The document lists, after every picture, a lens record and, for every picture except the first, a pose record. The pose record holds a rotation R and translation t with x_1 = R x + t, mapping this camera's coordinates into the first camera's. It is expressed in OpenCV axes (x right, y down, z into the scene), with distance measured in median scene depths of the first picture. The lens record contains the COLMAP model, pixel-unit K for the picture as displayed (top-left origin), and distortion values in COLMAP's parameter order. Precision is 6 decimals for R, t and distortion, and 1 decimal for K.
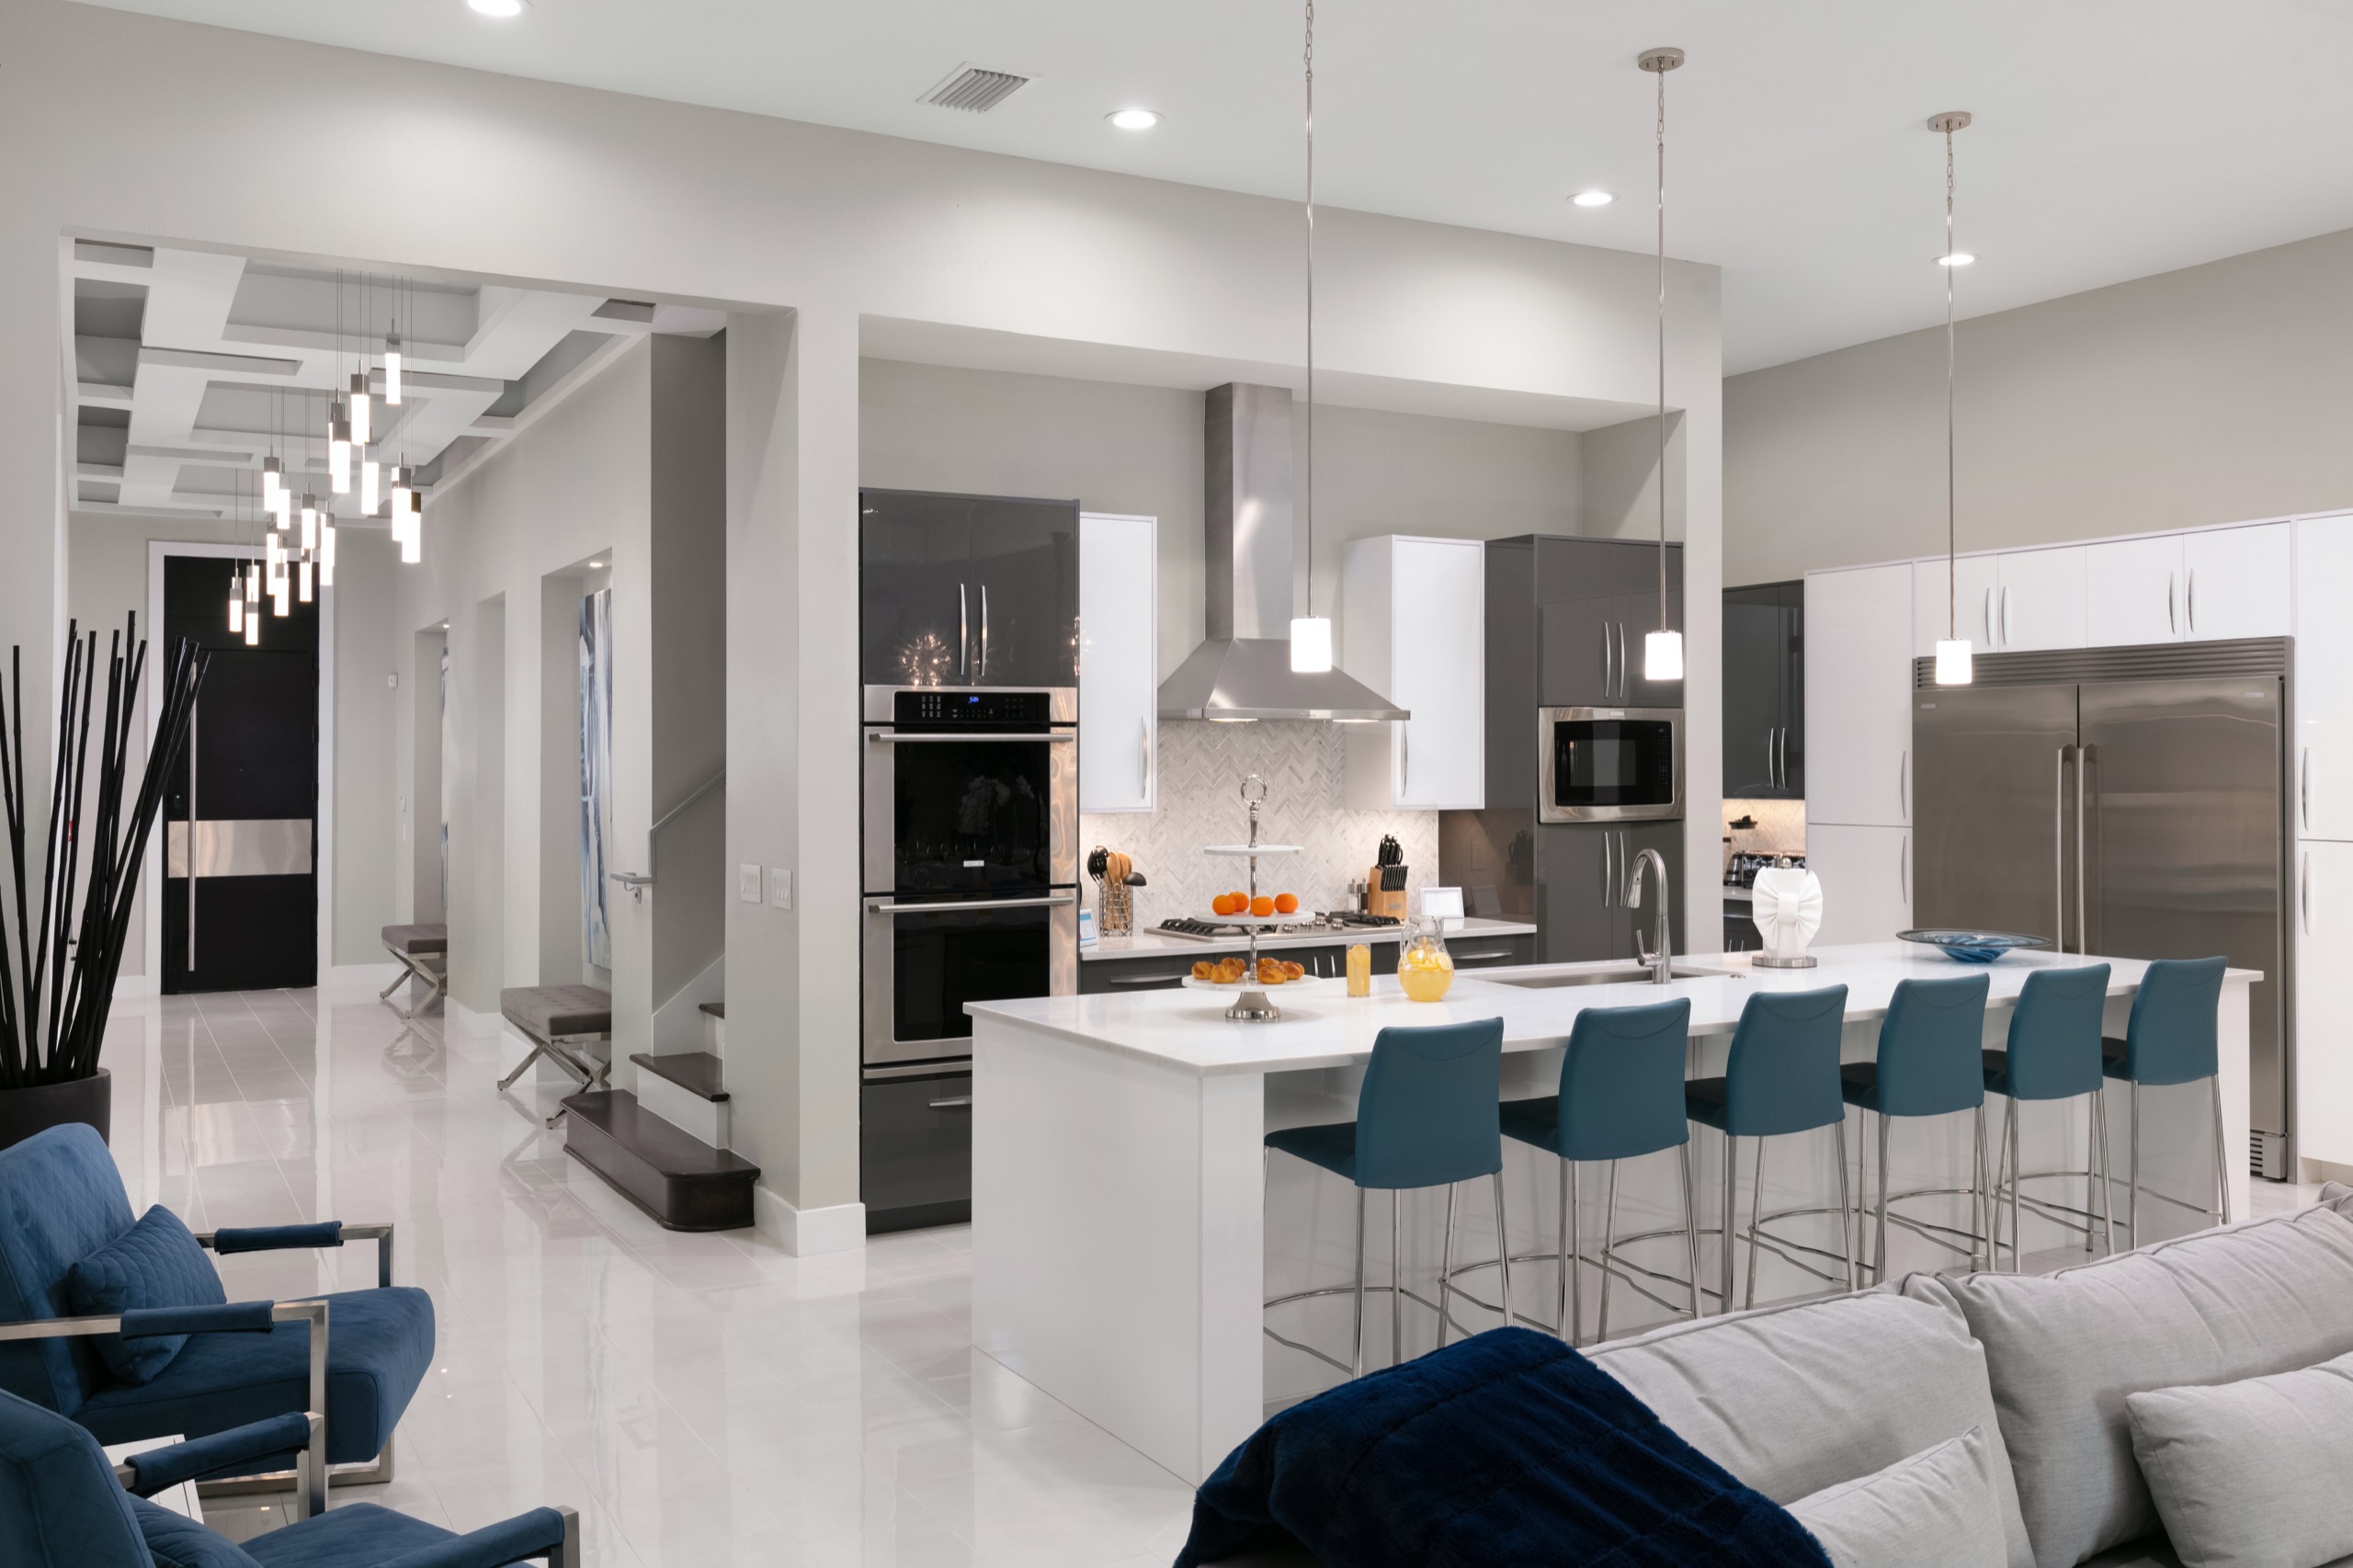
lens RADIAL K [[2088.2, 0, 1247.4], [0, 2088.2, 758.5], [0, 0, 1]] dist [0.002624, 0.003635]
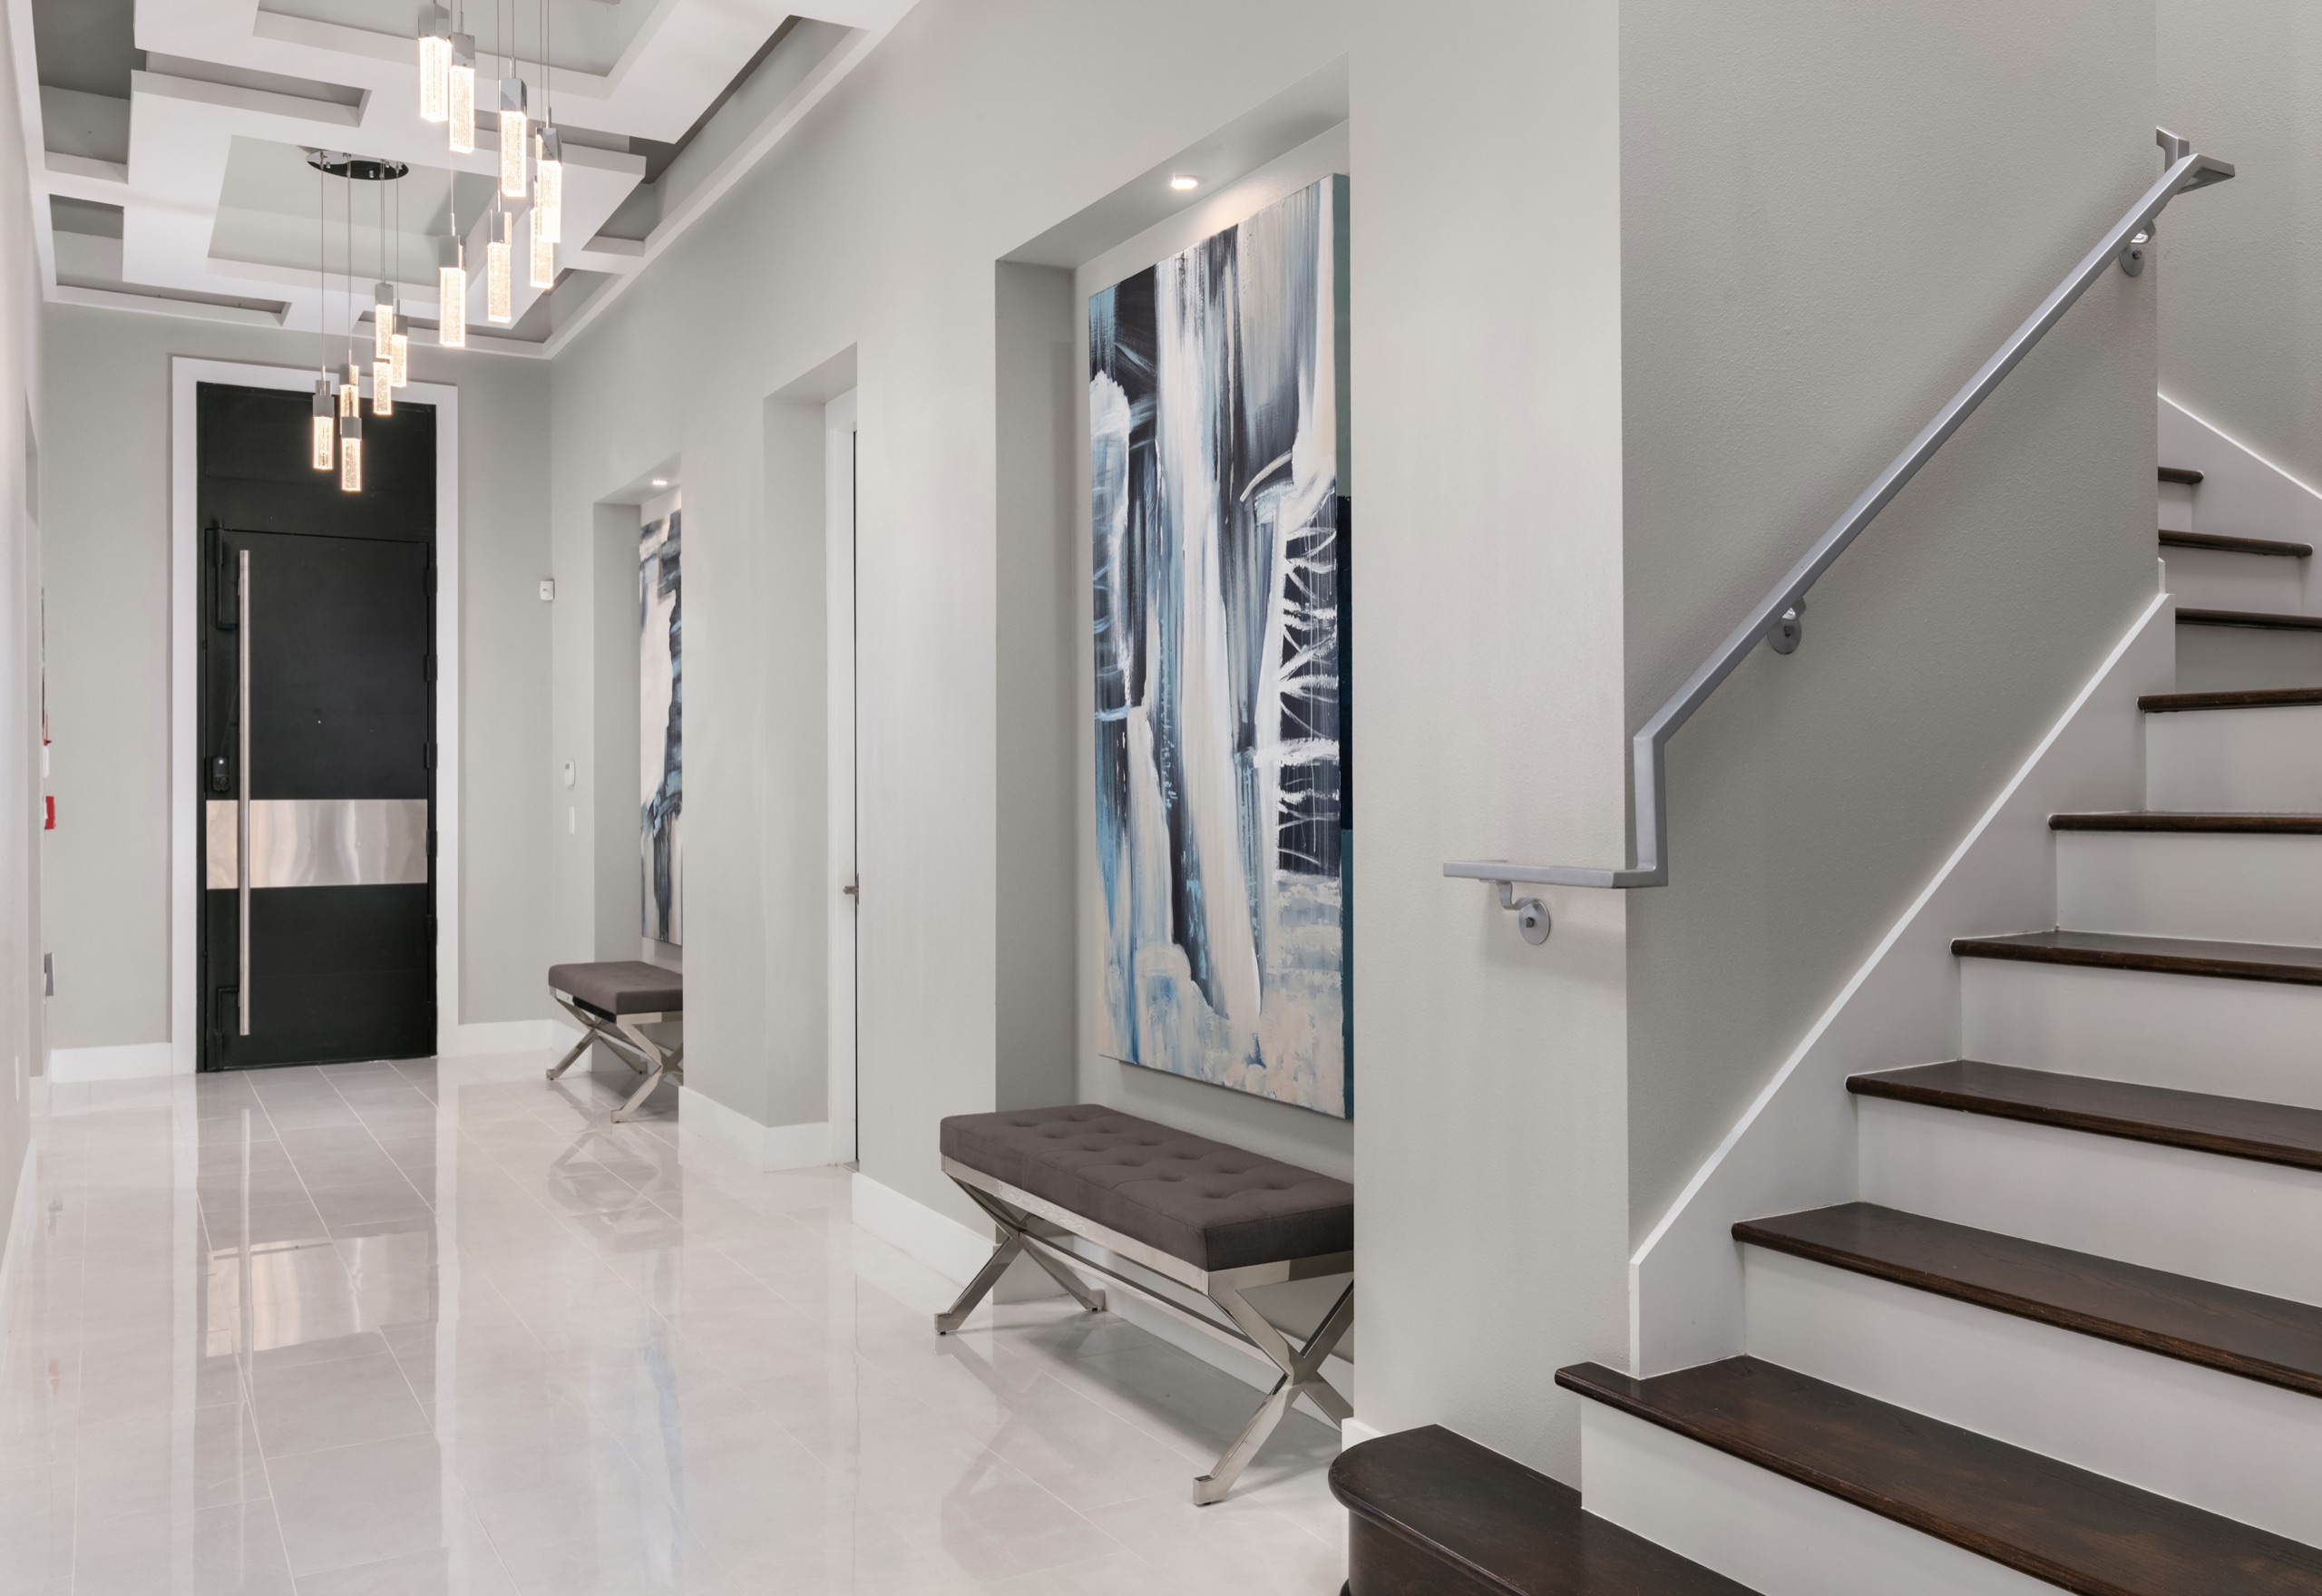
lens RADIAL K [[1839.5, 0, 1164.1], [0, 1839.5, 804.7], [0, 0, 1]] dist [0.006434, -0.001240]
pose [[0.999910, -0.002755, 0.013125, -0.235504], [0.002635, 0.999955, 0.009144, 0.027220], [-0.013150, -0.009109, 0.999872, 0.441942]]
